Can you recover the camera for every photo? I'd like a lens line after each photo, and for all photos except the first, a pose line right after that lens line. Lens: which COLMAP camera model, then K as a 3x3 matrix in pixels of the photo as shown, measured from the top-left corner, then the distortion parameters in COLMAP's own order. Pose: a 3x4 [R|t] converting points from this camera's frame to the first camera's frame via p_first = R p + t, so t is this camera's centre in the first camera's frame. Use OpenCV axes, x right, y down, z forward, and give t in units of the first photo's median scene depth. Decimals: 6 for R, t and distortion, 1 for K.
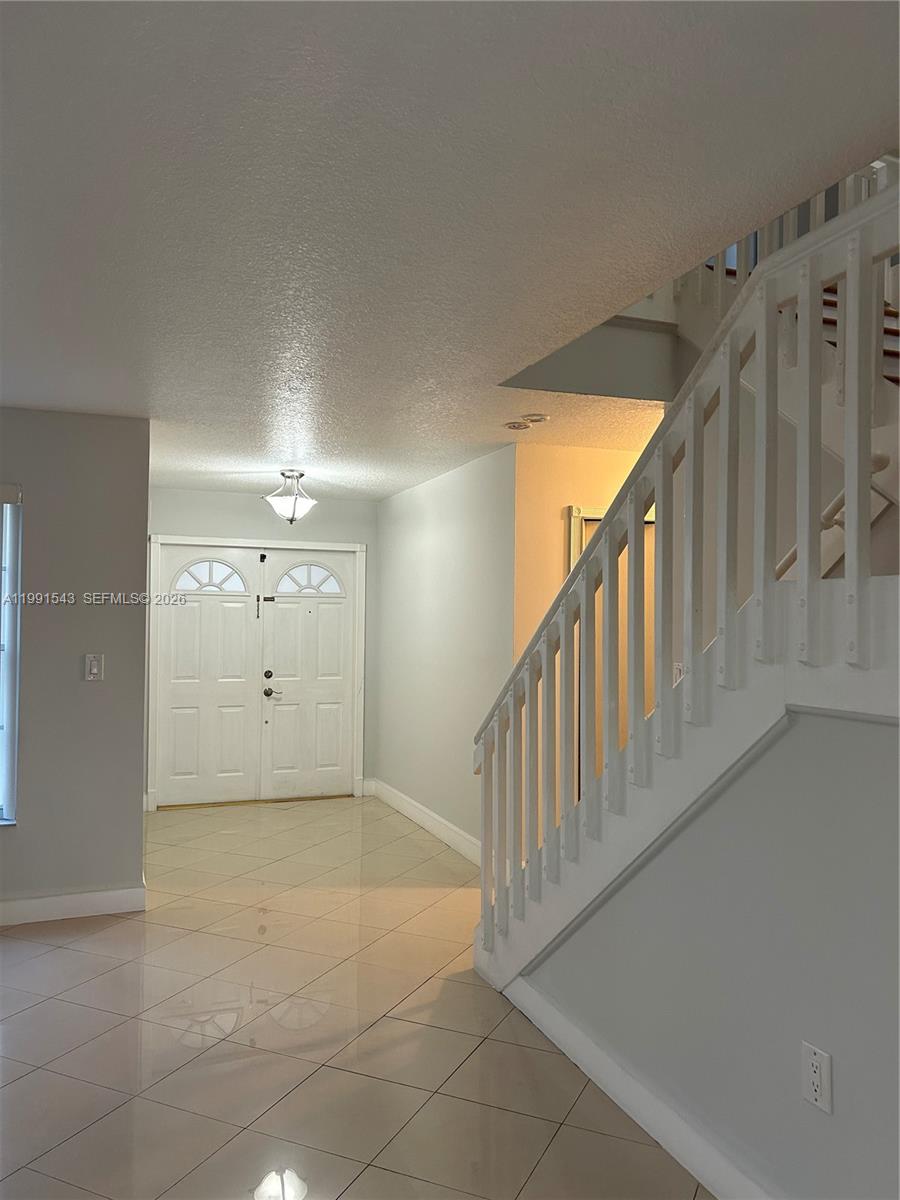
lens RADIAL K [[909.4, 0, 450.0], [0, 909.4, 600.0], [0, 0, 1]] dist [0.004681, -0.006103]
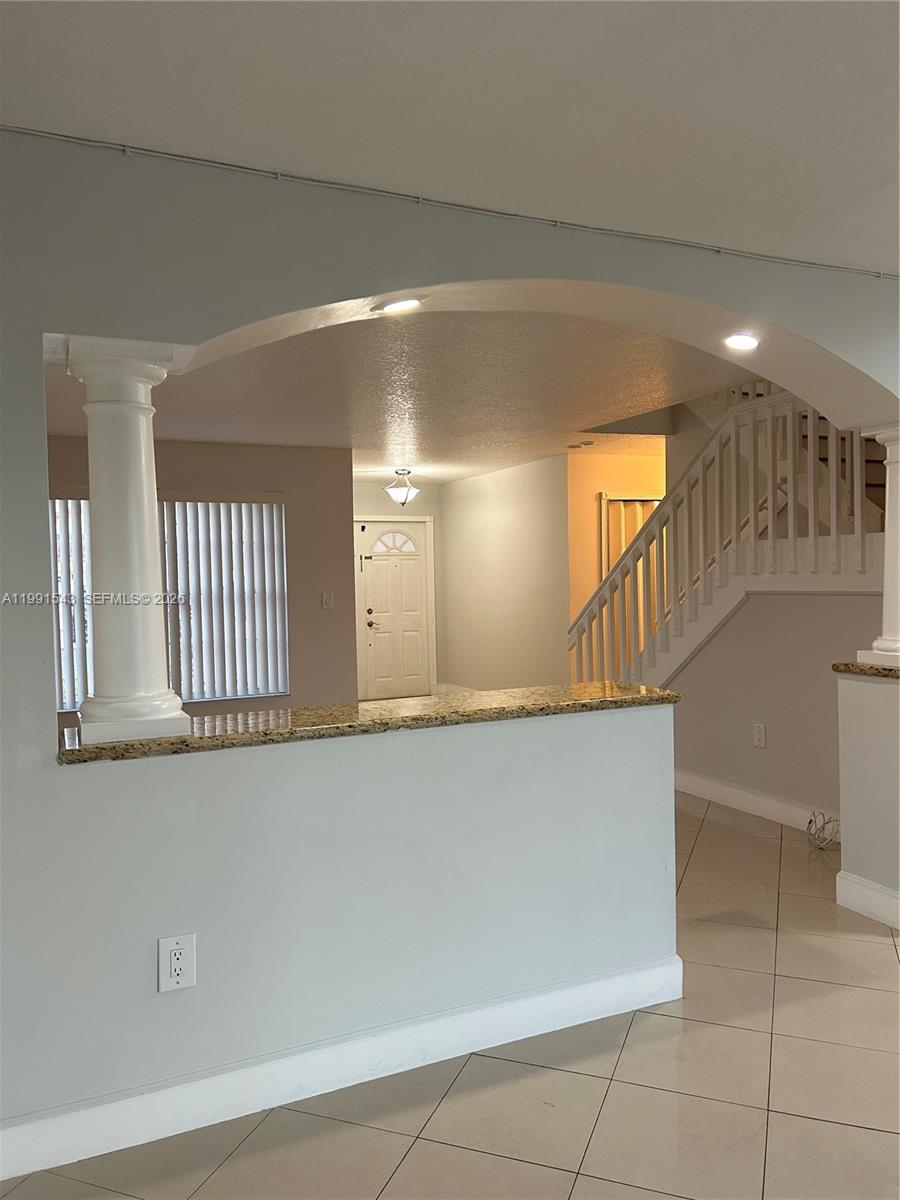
lens RADIAL K [[856.1, 0, 450.0], [0, 856.1, 600.0], [0, 0, 1]] dist [-0.065005, -0.001438]
pose [[0.998219, -0.033748, 0.049190, -0.173519], [0.031145, 0.998121, 0.052759, -0.002012], [-0.050878, -0.051133, 0.997395, -0.399503]]
